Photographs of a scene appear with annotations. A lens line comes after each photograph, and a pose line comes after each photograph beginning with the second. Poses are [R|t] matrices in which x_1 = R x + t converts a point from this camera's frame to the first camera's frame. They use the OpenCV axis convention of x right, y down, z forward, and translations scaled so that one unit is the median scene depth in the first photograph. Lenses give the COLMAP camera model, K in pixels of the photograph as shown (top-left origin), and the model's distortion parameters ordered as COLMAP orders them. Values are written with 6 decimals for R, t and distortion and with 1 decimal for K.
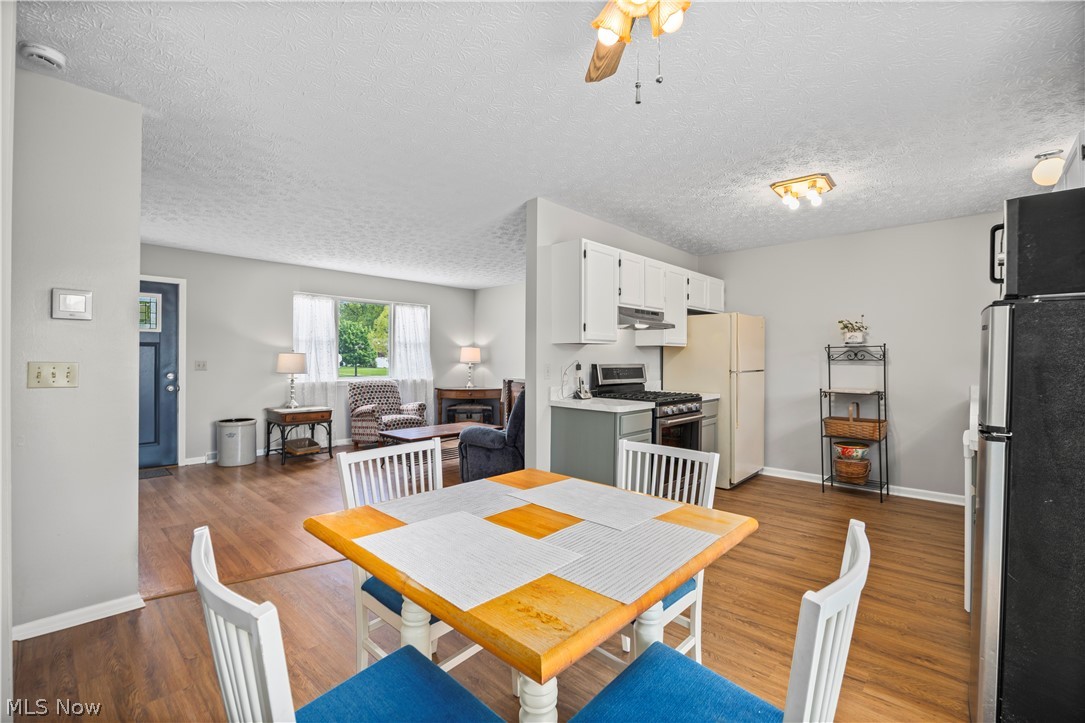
lens RADIAL K [[475.6, 0, 542.5], [0, 475.6, 363.1], [0, 0, 1]] dist [-0.018326, -0.000181]
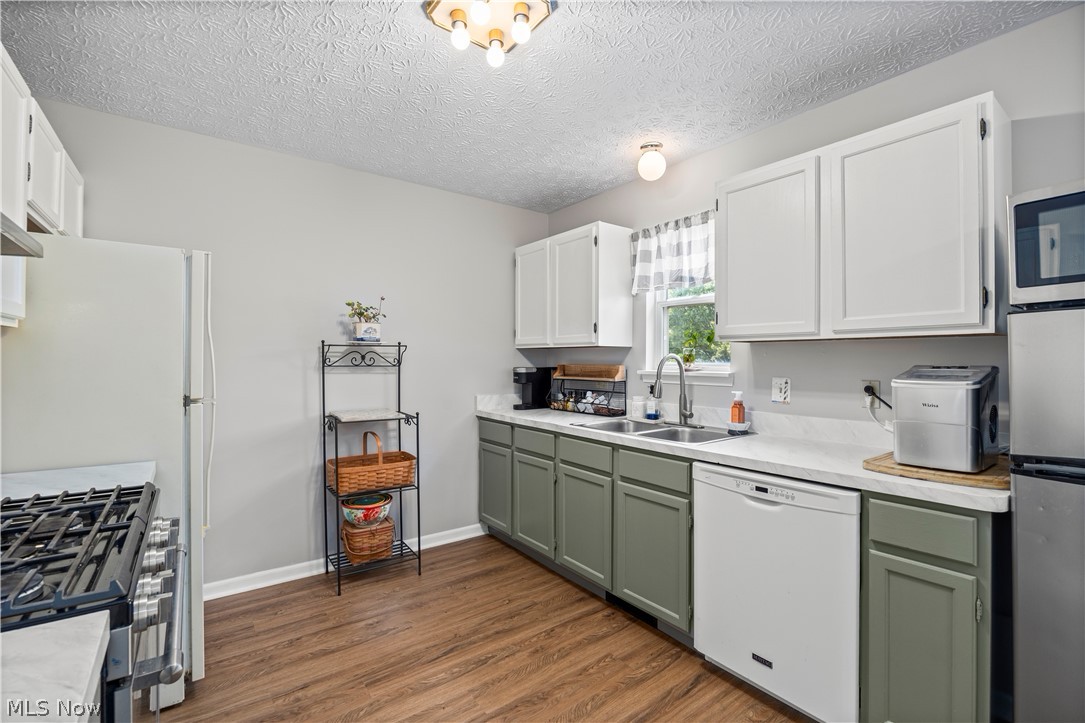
lens RADIAL K [[475.6, 0, 540.7], [0, 475.6, 360.4], [0, 0, 1]] dist [-0.018326, -0.000181]
pose [[0.182681, -0.002320, 0.983170, 0.070879], [0.002633, 0.999995, 0.001871, -0.014902], [-0.983169, 0.002247, 0.182686, 0.652252]]
